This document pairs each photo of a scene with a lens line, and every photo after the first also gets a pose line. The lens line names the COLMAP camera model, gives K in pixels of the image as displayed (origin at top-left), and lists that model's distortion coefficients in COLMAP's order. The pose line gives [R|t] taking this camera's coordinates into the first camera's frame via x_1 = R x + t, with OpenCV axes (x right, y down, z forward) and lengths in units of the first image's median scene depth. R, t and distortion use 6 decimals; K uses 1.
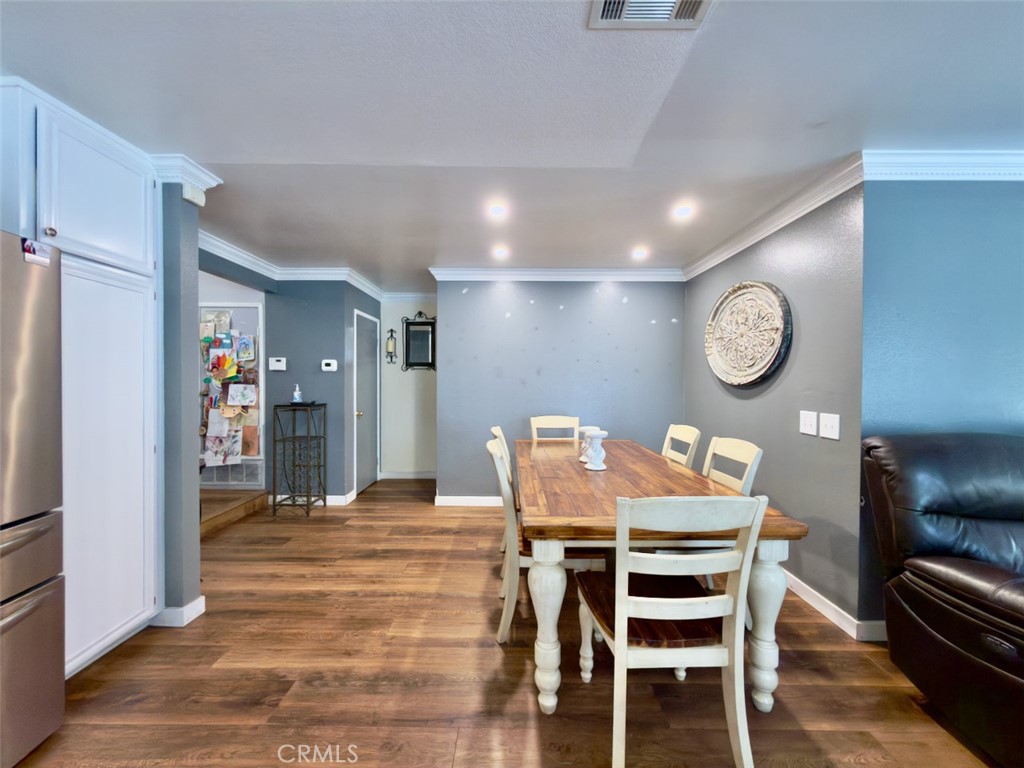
lens RADIAL K [[409.5, 0, 513.1], [0, 409.5, 382.9], [0, 0, 1]] dist [-0.000171, 0.000187]
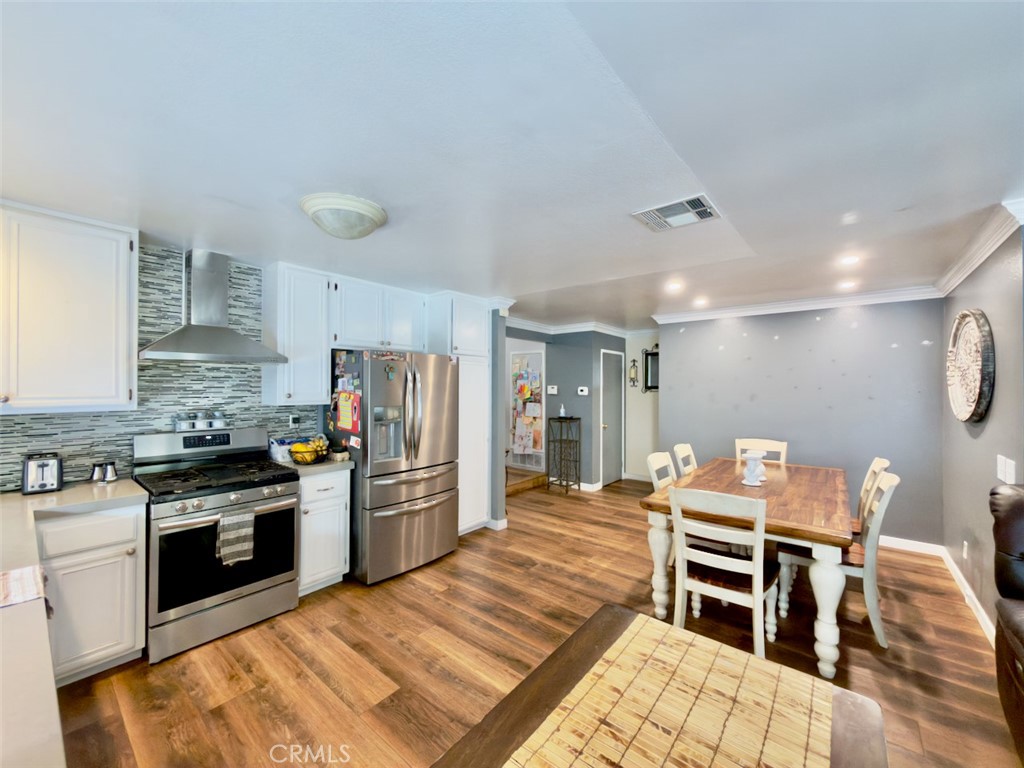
lens RADIAL K [[409.5, 0, 513.1], [0, 409.5, 382.9], [0, 0, 1]] dist [-0.000171, 0.000187]
pose [[0.778311, -0.006428, -0.627846, 0.270905], [-0.006968, 0.999798, -0.018874, -0.045125], [0.627841, 0.019064, 0.778108, -0.275197]]
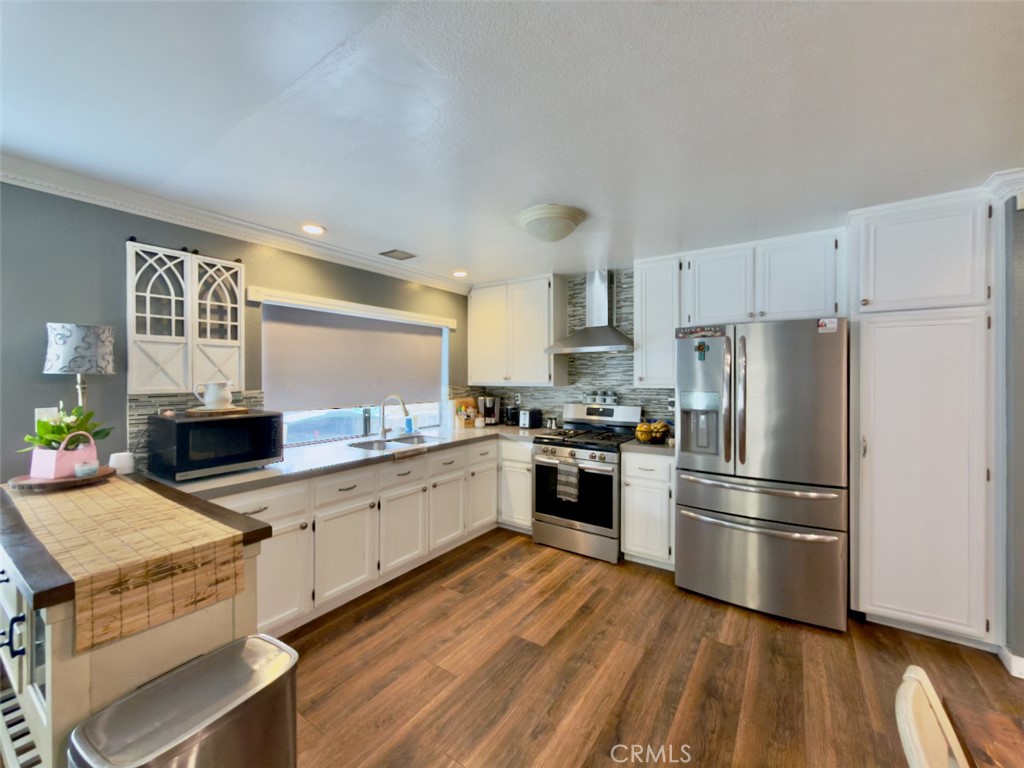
lens RADIAL K [[413.4, 0, 508.2], [0, 413.4, 380.9], [0, 0, 1]] dist [0.000105, 0.000013]
pose [[-0.564954, 0.002489, -0.825118, 0.321820], [-0.011352, 0.999877, 0.010788, -0.034765], [0.825044, 0.015461, -0.564857, 0.311553]]
